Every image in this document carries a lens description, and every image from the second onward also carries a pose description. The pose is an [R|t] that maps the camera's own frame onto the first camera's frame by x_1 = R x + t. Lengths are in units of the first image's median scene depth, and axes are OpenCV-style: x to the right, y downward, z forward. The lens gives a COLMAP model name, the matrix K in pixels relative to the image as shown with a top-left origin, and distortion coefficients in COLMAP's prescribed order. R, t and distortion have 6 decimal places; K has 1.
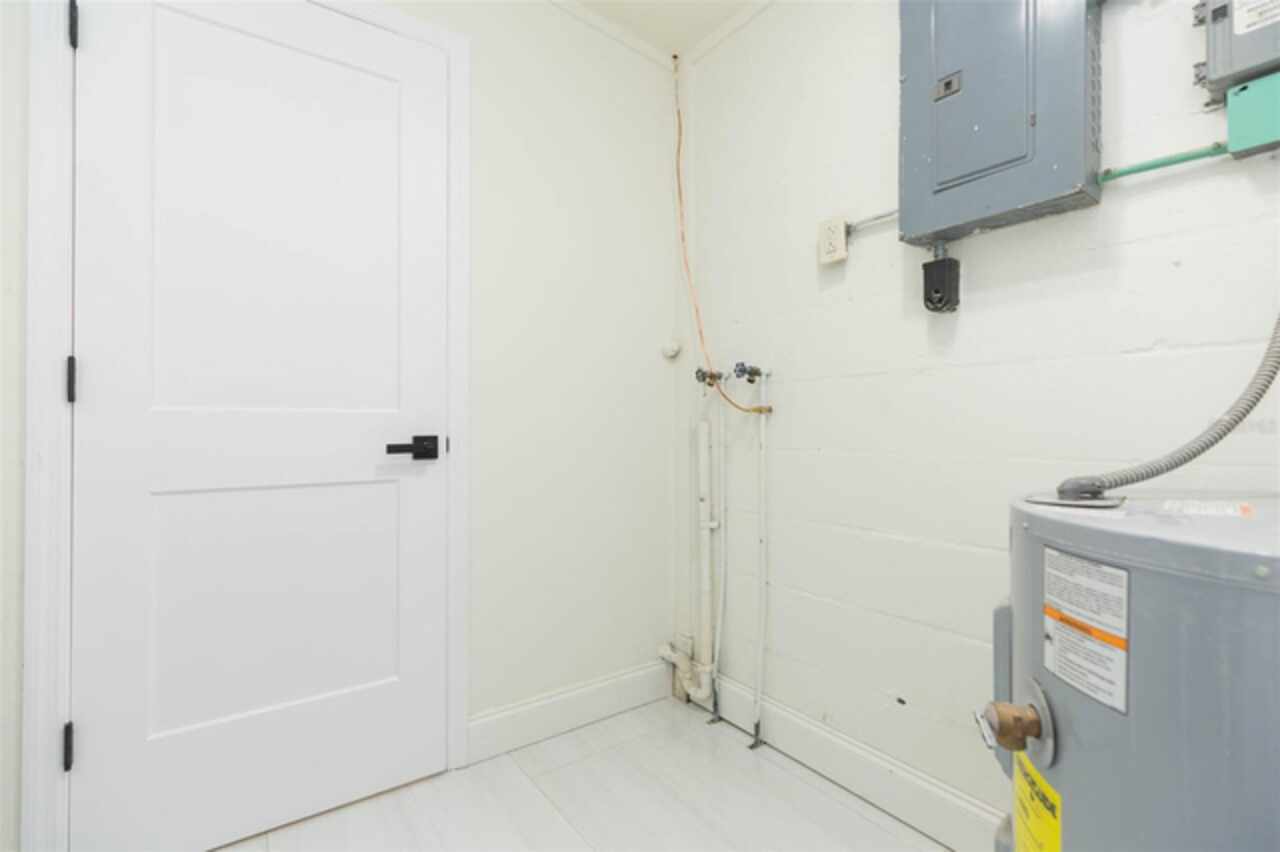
lens RADIAL K [[570.7, 0, 643.9], [0, 570.7, 415.3], [0, 0, 1]] dist [-0.002672, -0.000391]
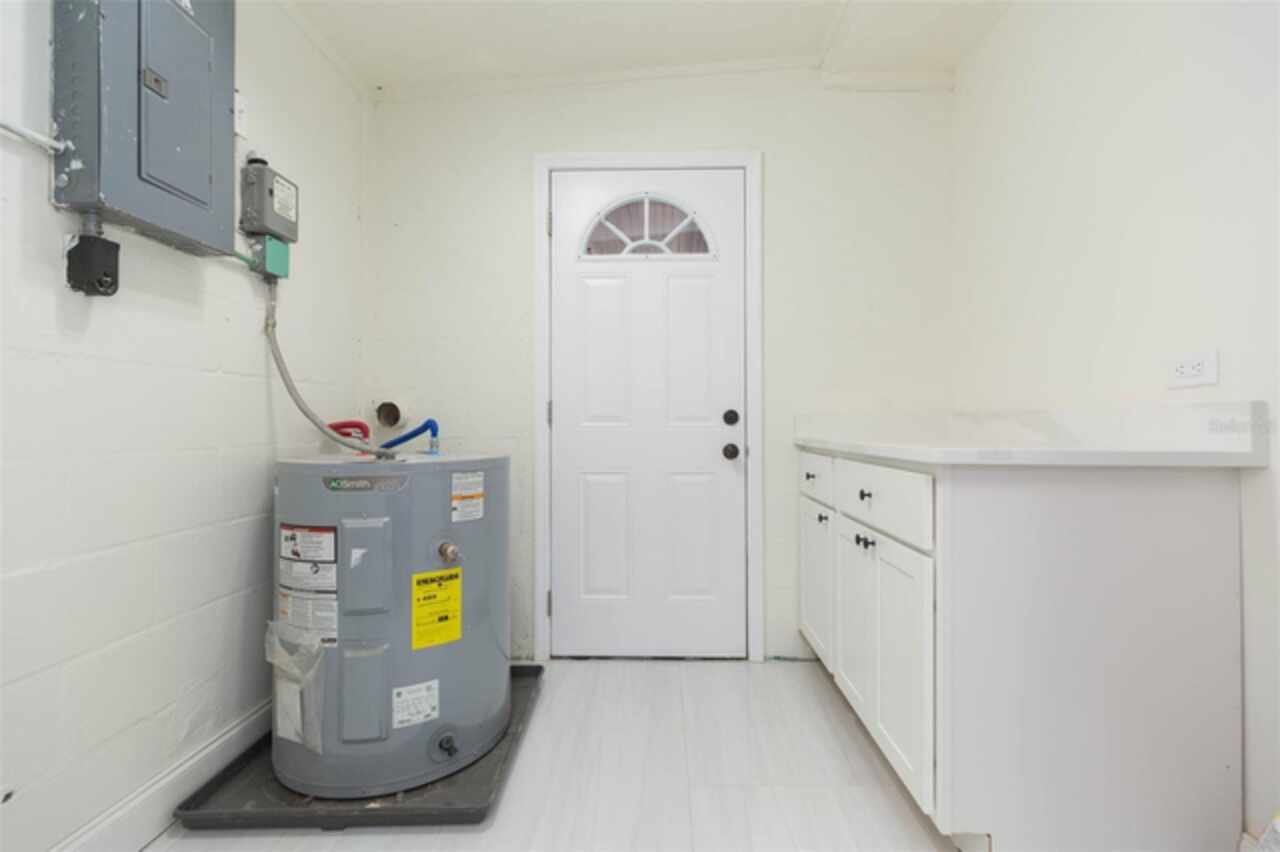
lens RADIAL K [[570.7, 0, 643.9], [0, 570.7, 415.3], [0, 0, 1]] dist [-0.002672, -0.000391]
pose [[-0.786748, 0.006317, 0.617242, -0.780916], [-0.014858, 0.999464, -0.029167, 0.021195], [-0.617095, -0.032118, -0.786233, 1.293332]]
